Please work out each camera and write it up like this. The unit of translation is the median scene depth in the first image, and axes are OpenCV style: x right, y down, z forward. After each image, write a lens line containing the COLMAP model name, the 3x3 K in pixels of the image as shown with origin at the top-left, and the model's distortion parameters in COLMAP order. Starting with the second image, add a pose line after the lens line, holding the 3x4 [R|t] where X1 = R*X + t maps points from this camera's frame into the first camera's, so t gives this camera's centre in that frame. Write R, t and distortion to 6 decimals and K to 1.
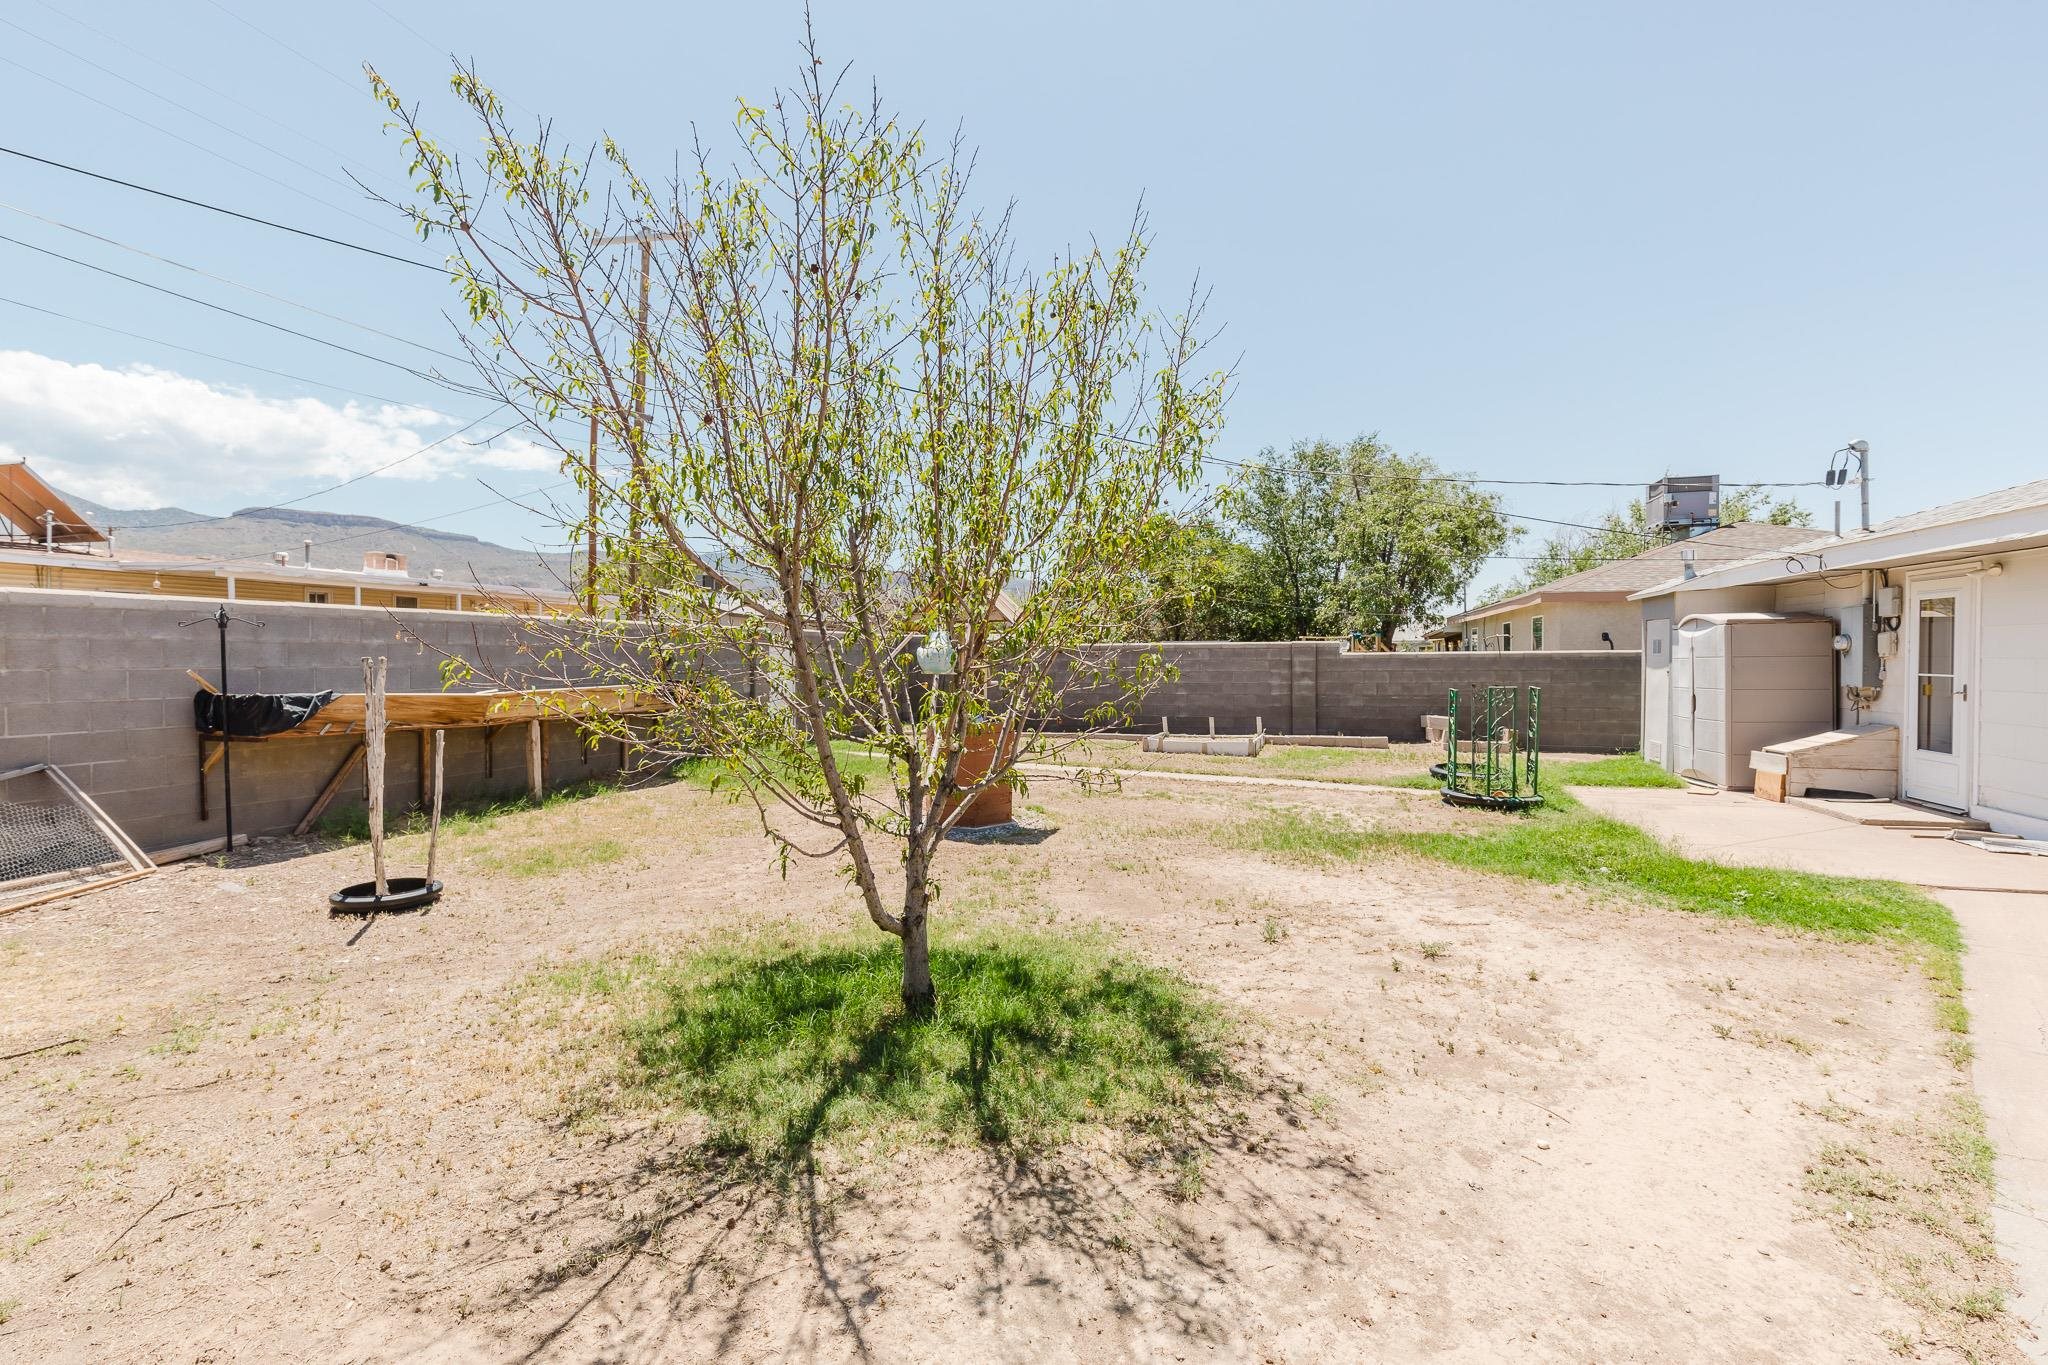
lens RADIAL K [[932.3, 0, 1036.5], [0, 932.3, 672.5], [0, 0, 1]] dist [0.009031, -0.001265]
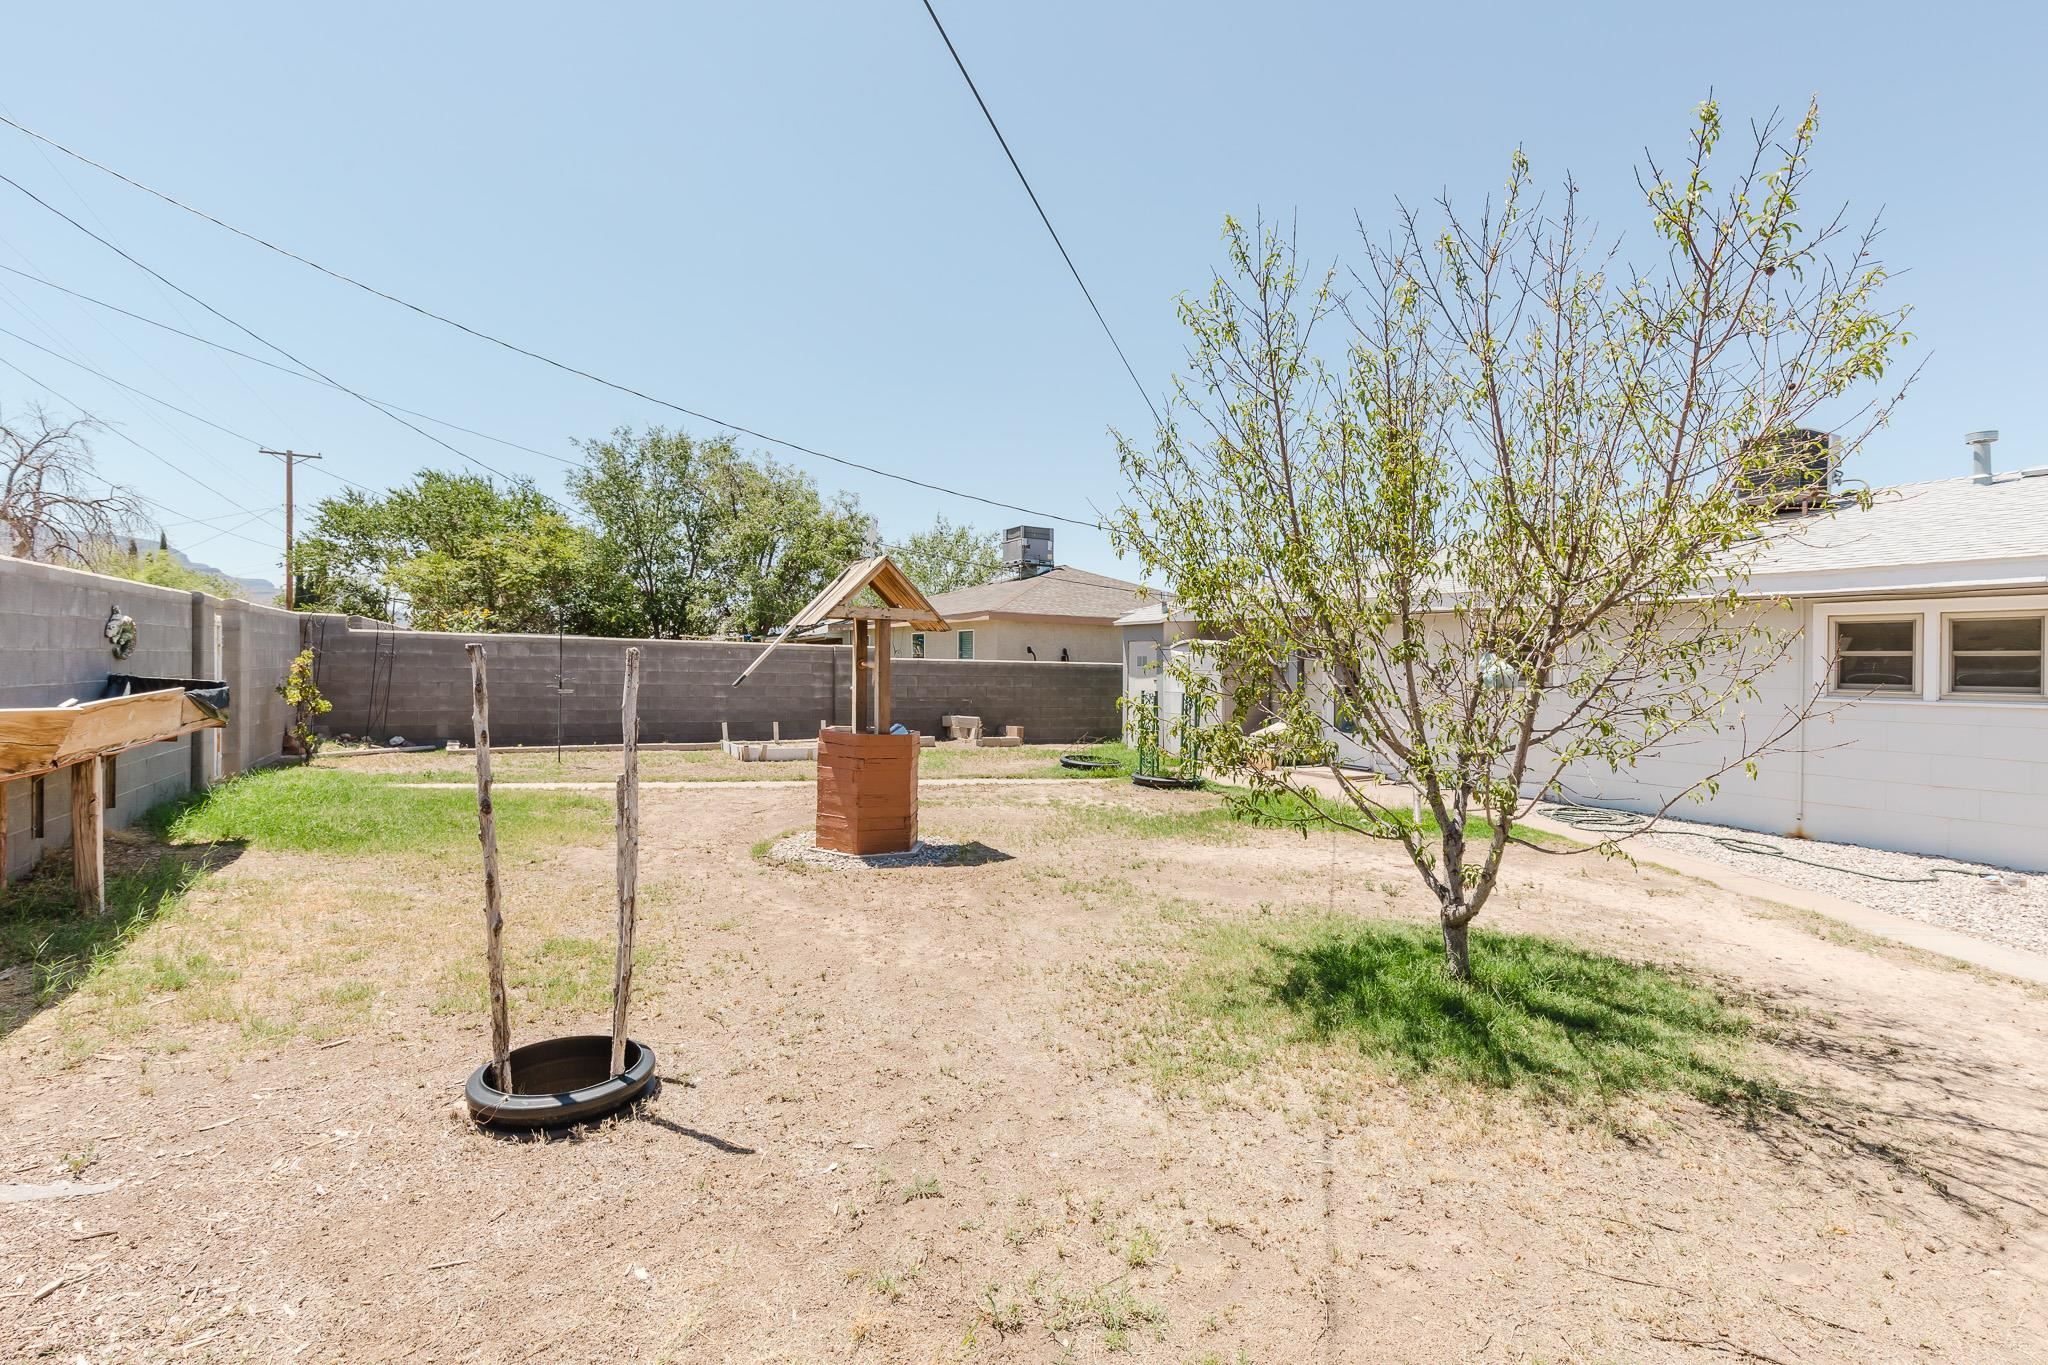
lens RADIAL K [[932.3, 0, 1045.3], [0, 932.3, 676.2], [0, 0, 1]] dist [0.009031, -0.001265]
pose [[0.685091, 0.012312, 0.728353, -1.456519], [-0.016016, 0.999870, -0.001838, -0.006435], [-0.728281, -0.010406, 0.685199, 0.668855]]
